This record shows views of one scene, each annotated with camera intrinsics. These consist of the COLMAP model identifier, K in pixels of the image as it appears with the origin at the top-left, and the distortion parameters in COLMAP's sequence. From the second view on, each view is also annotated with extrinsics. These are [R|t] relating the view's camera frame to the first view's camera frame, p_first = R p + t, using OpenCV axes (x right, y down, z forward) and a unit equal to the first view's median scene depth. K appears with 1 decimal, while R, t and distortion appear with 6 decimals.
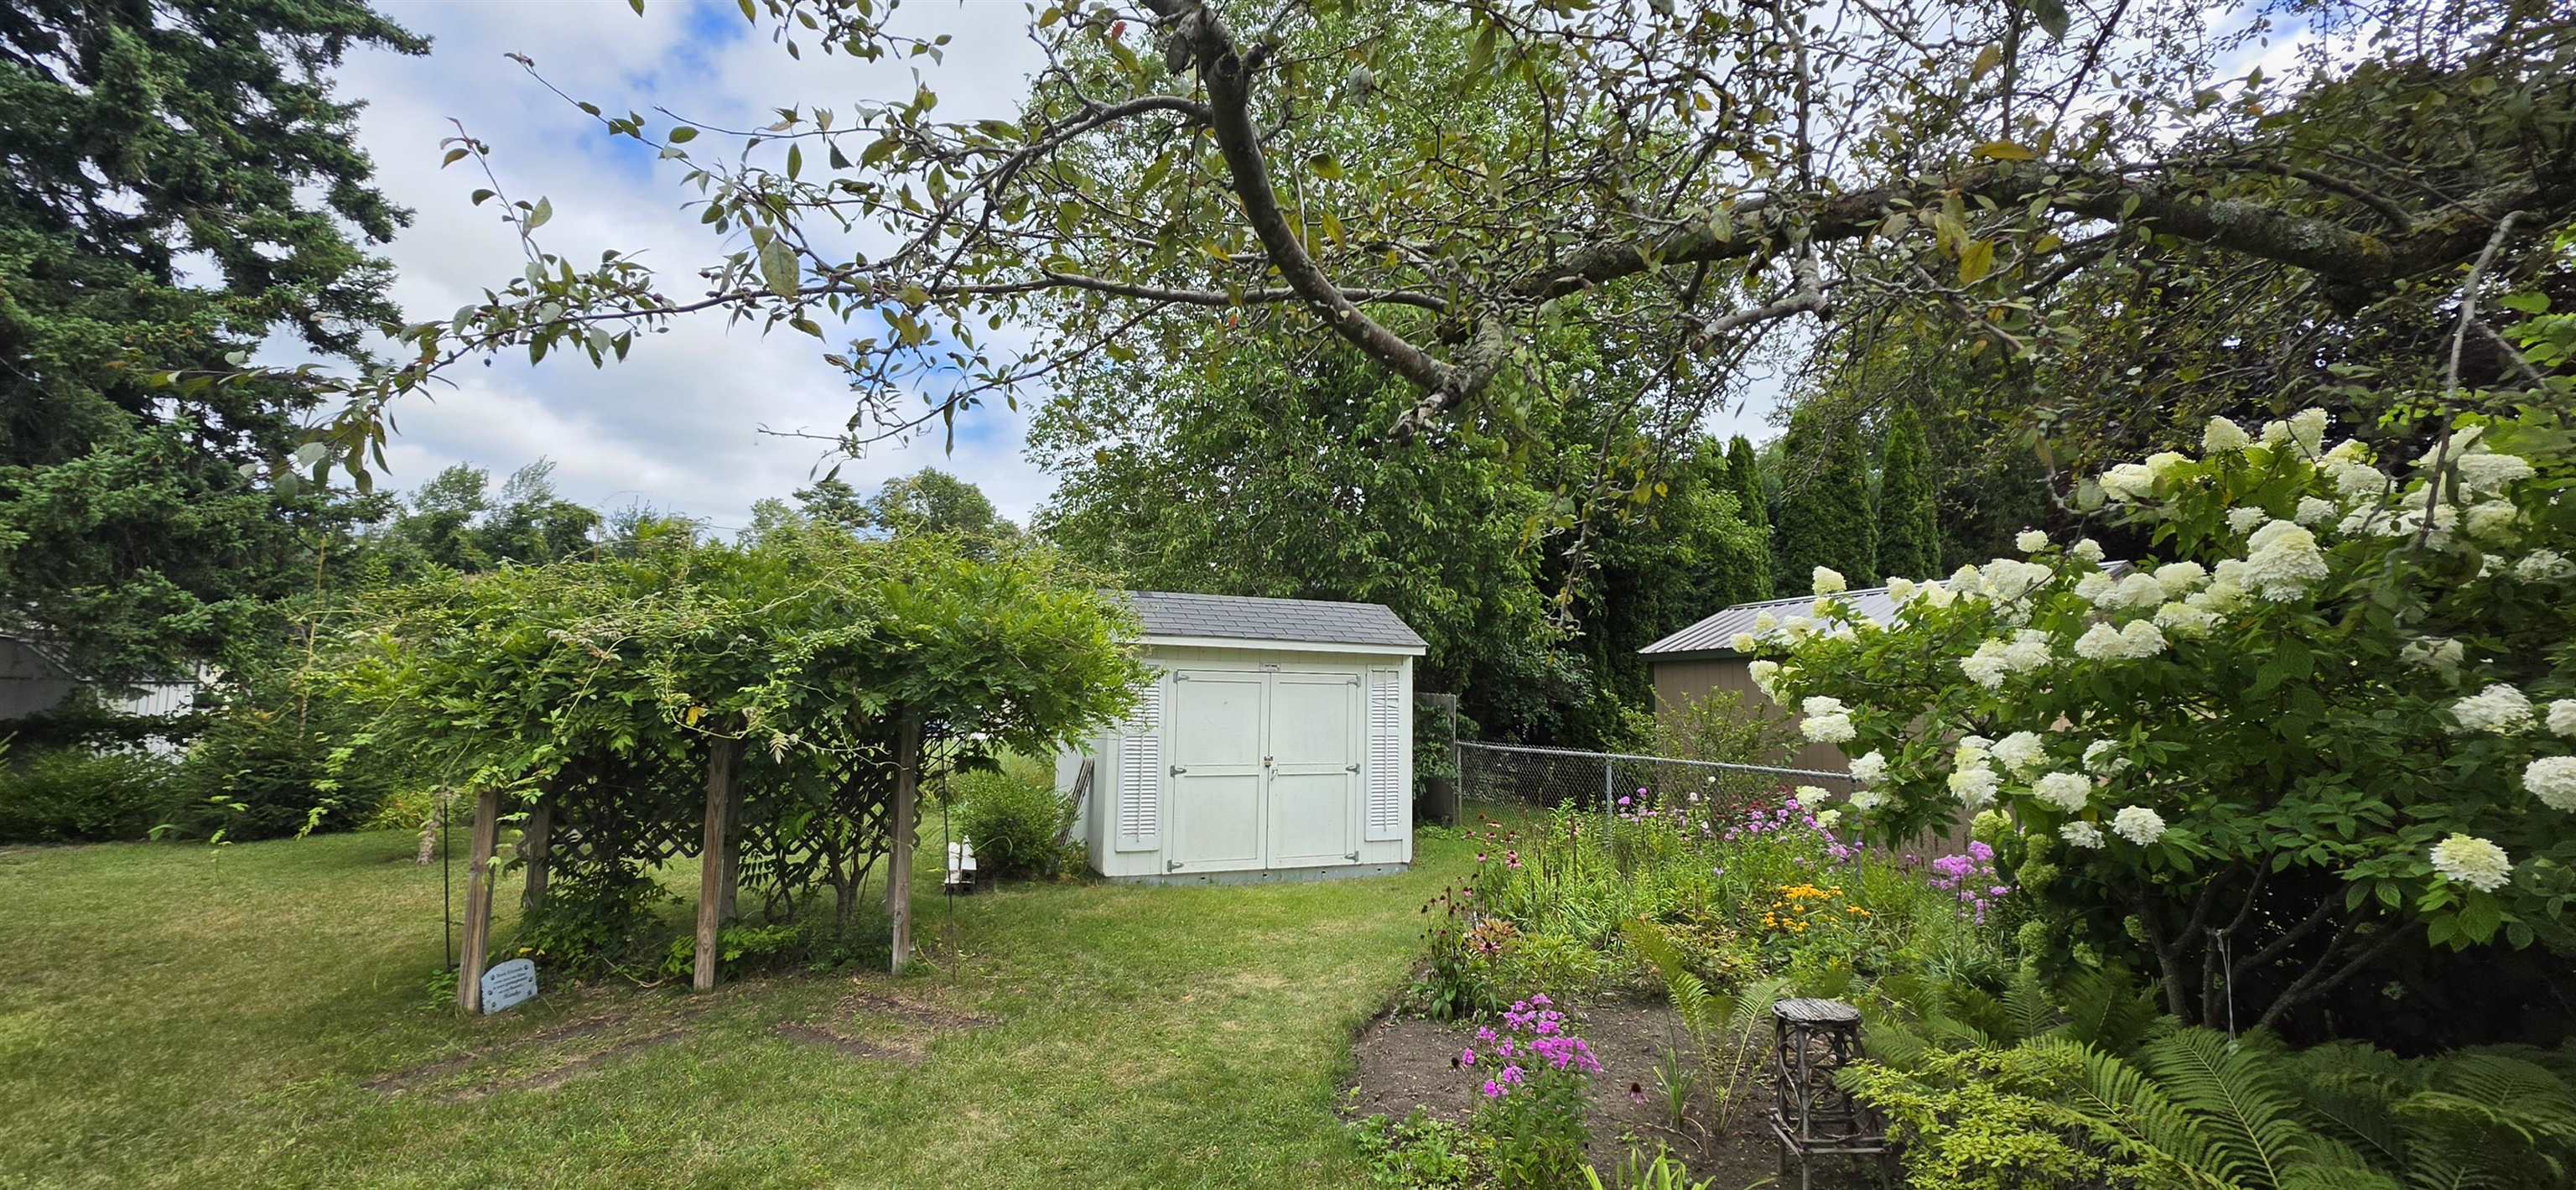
lens RADIAL K [[1030.9, 0, 1282.8], [0, 1030.9, 581.5], [0, 0, 1]] dist [-0.000481, -0.000521]
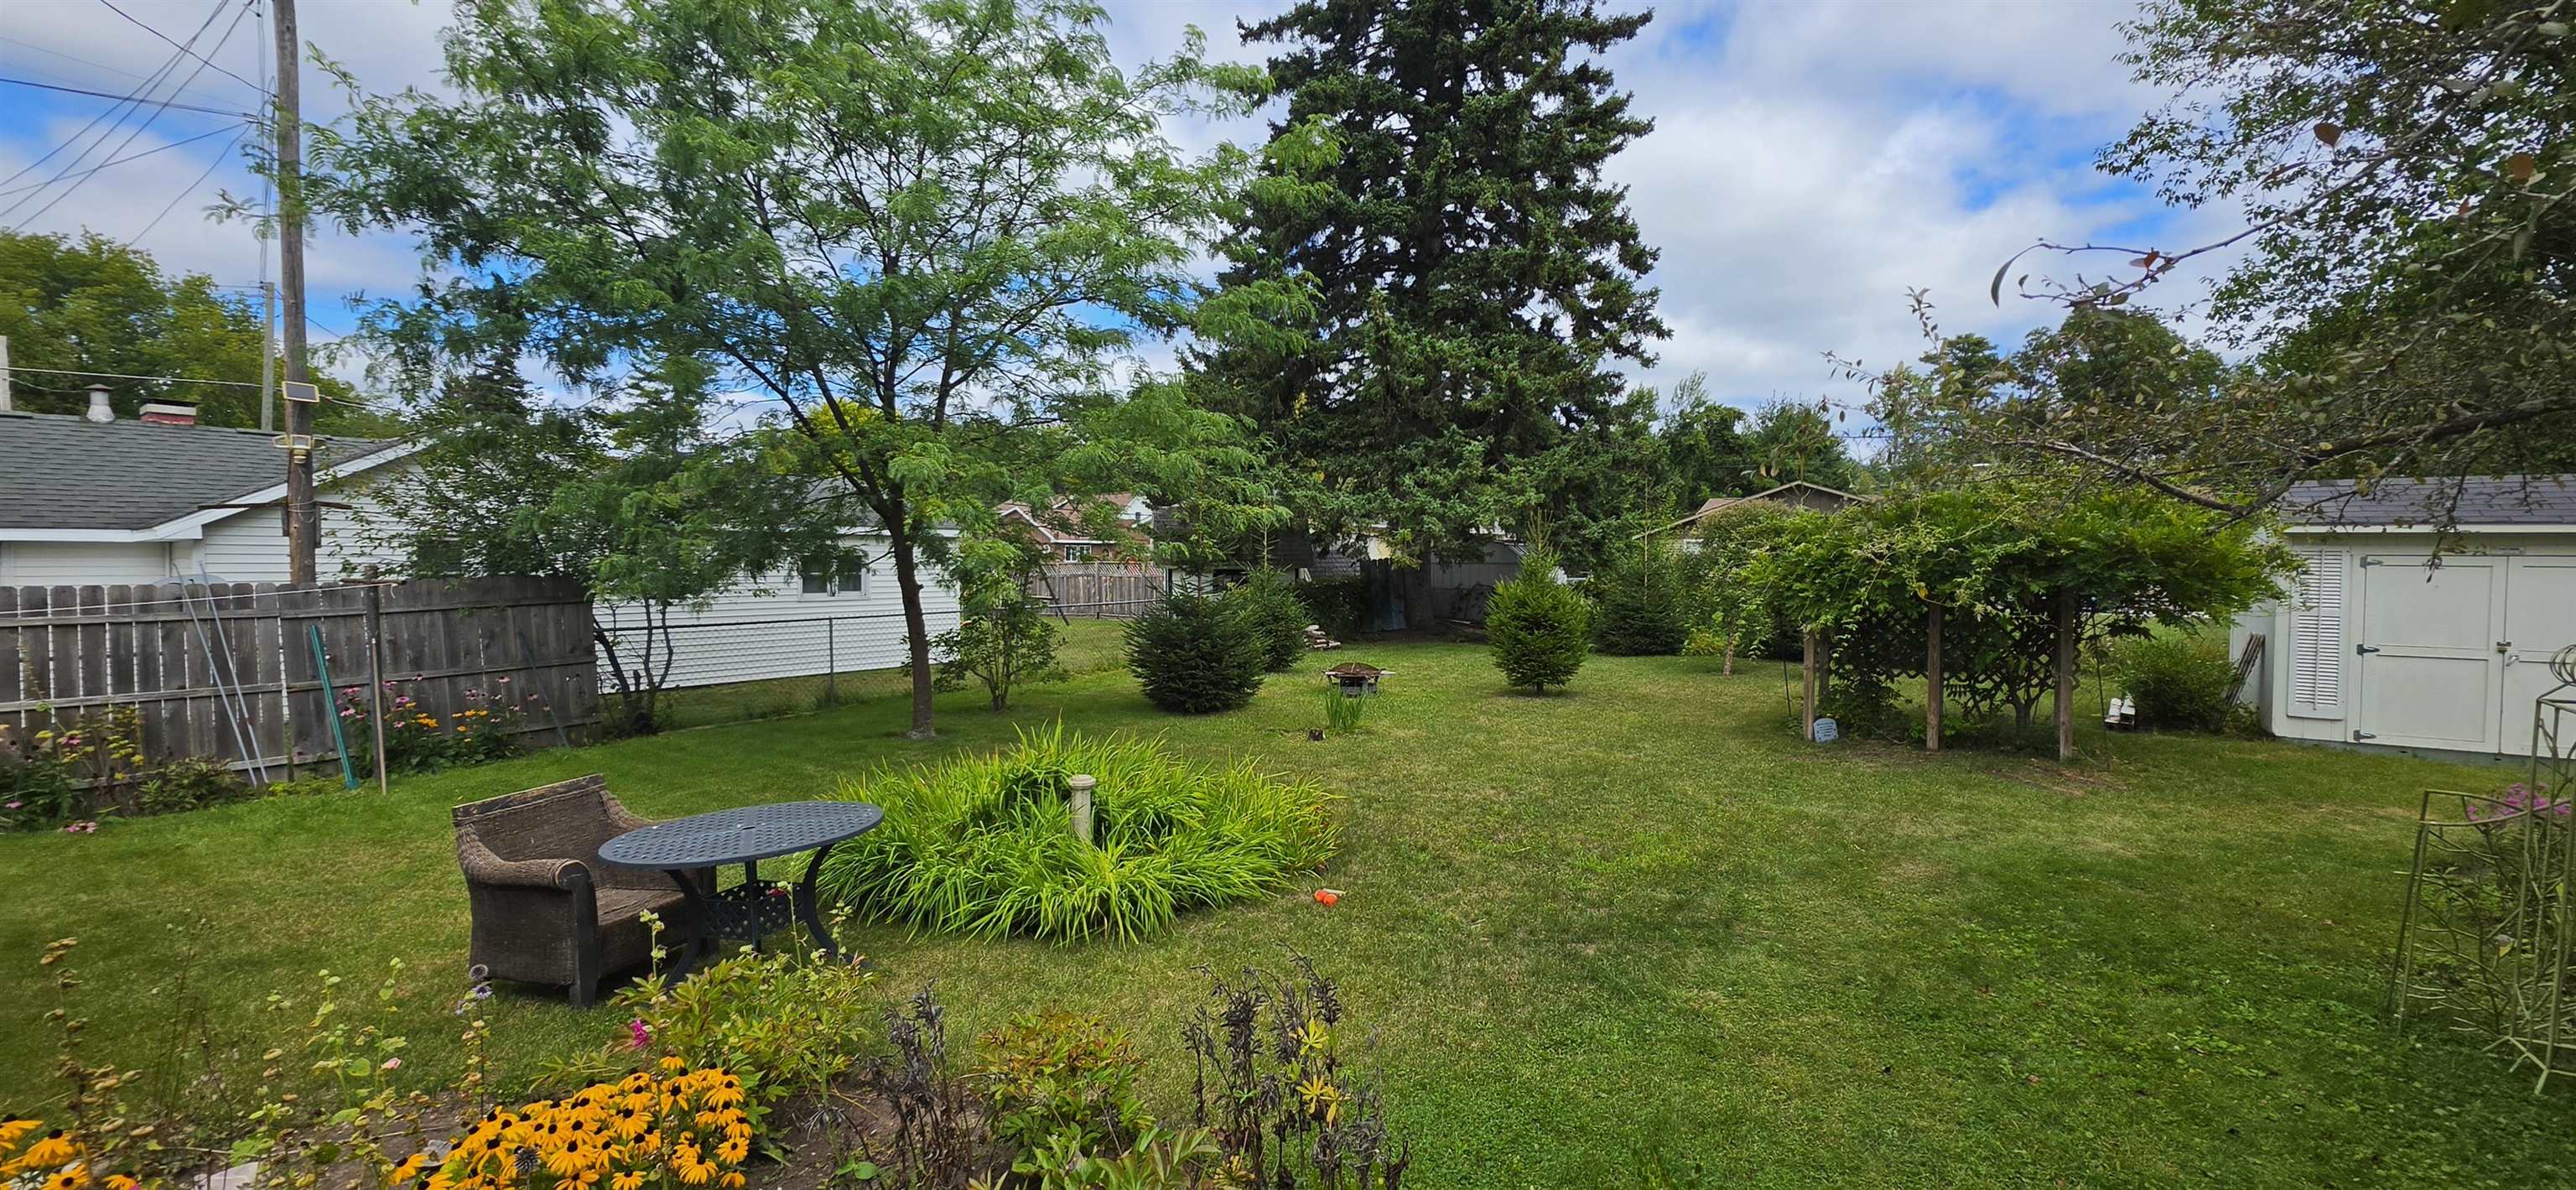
lens RADIAL K [[1030.9, 0, 1282.8], [0, 1030.9, 581.5], [0, 0, 1]] dist [-0.000481, -0.000521]
pose [[0.540076, 0.009251, -0.841566, 0.245112], [0.095969, 0.992740, 0.072502, -0.092993], [0.836127, -0.119921, 0.535267, -0.651310]]
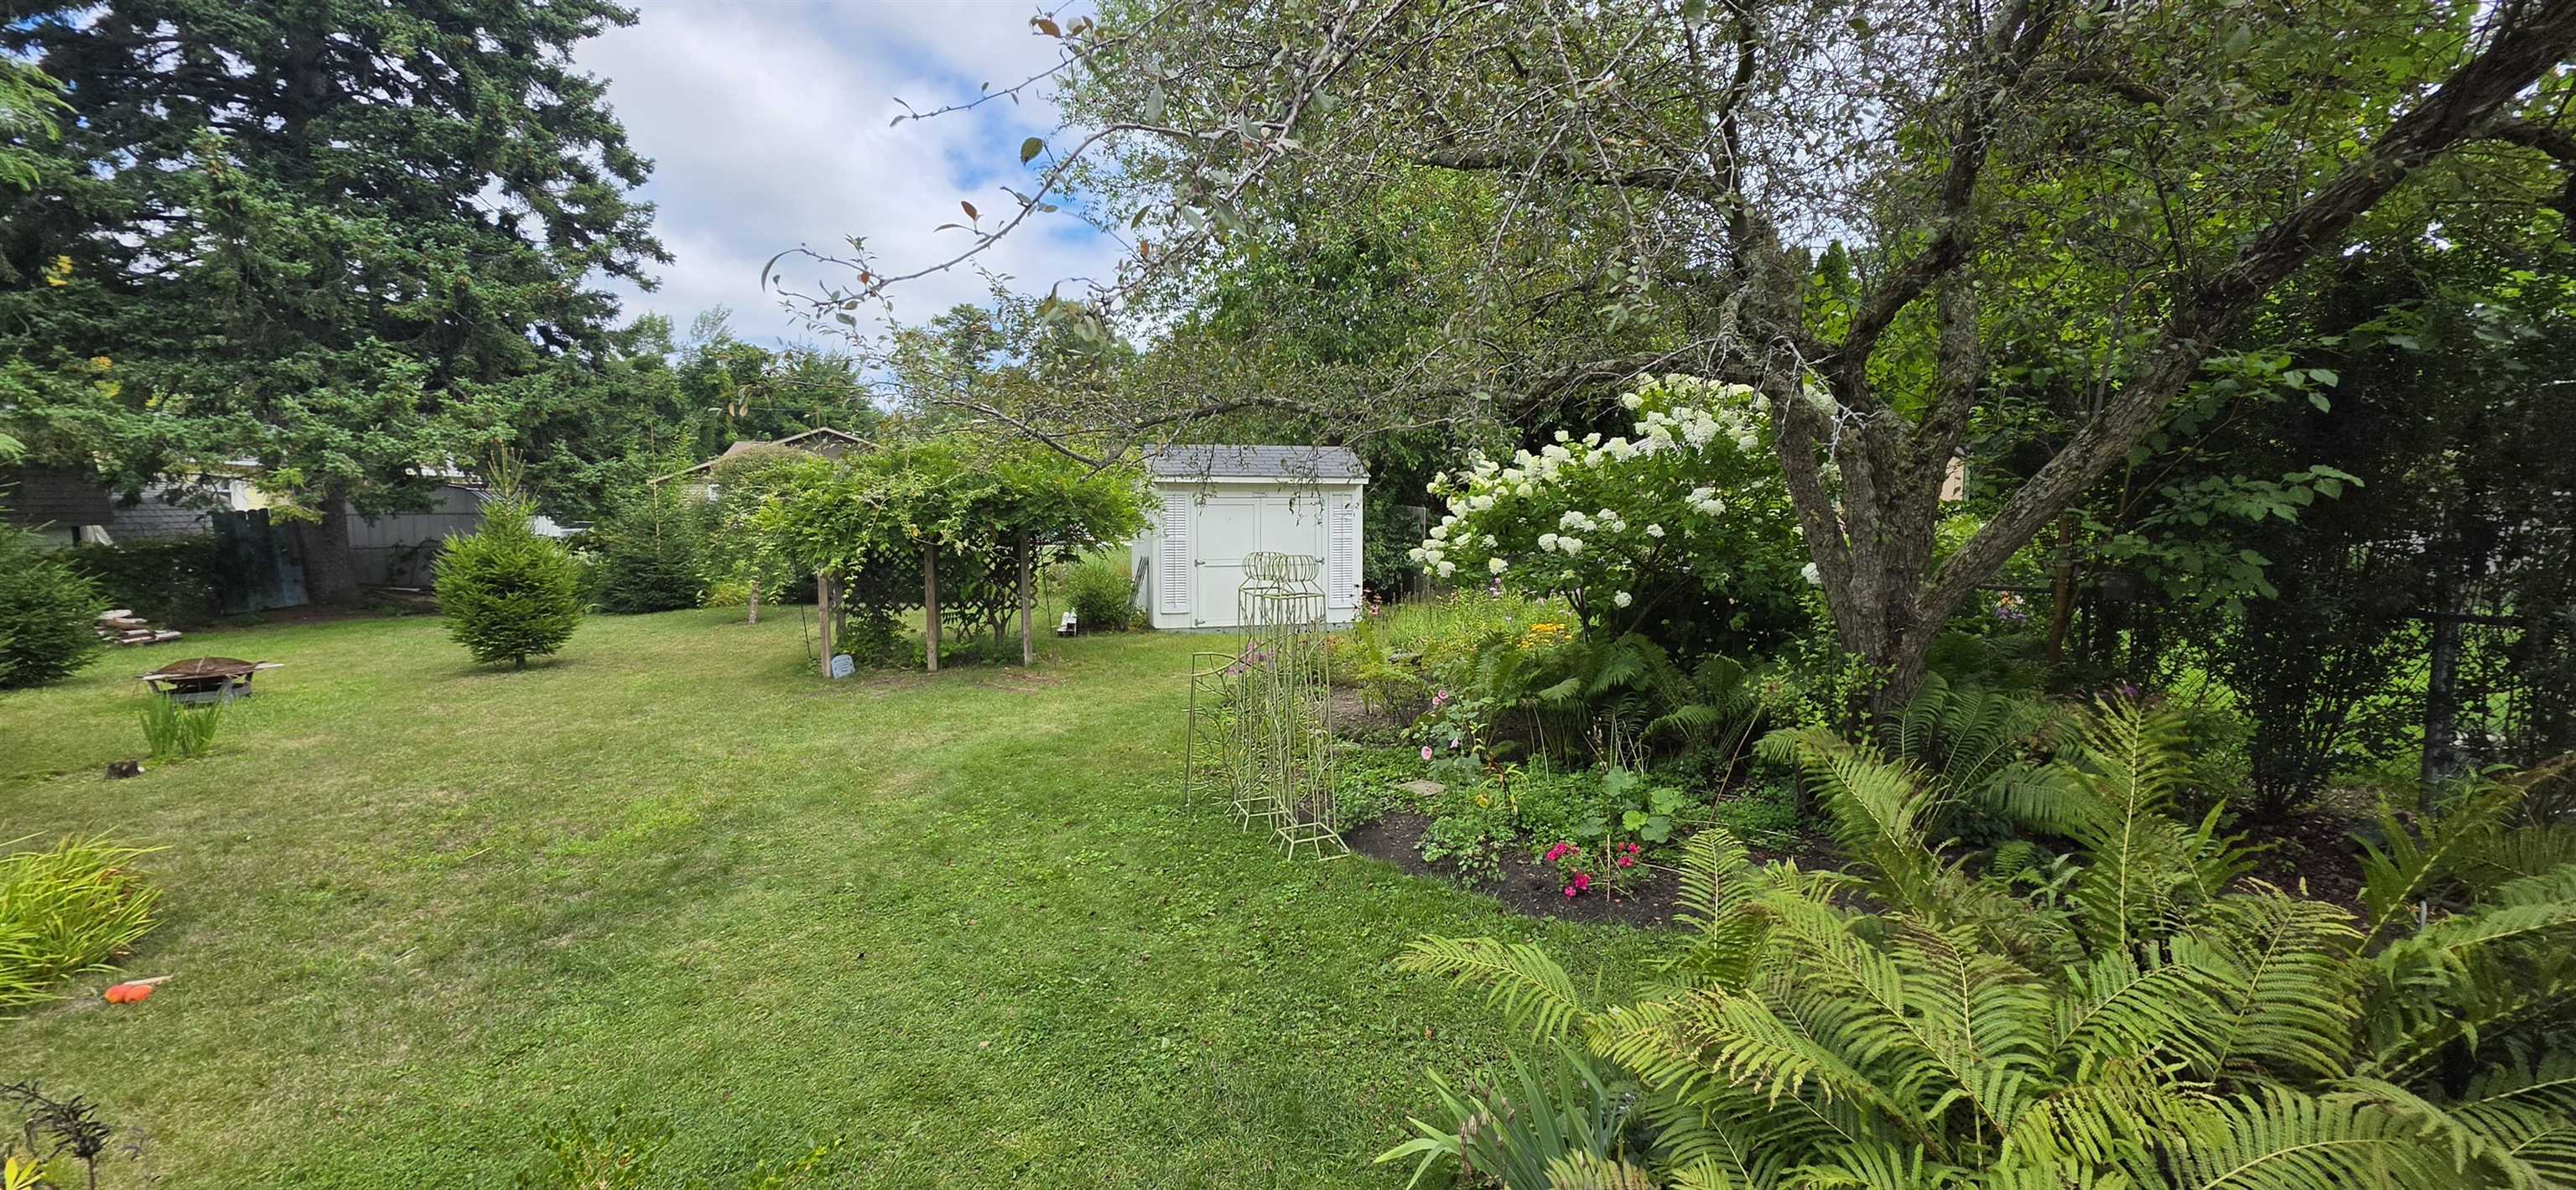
lens RADIAL K [[1030.9, 0, 1282.8], [0, 1030.9, 581.5], [0, 0, 1]] dist [-0.000481, -0.000521]
pose [[0.991466, -0.008863, -0.130068, 0.291927], [0.033013, 0.982238, 0.184713, -0.092839], [0.126120, -0.187431, 0.974147, -0.651382]]
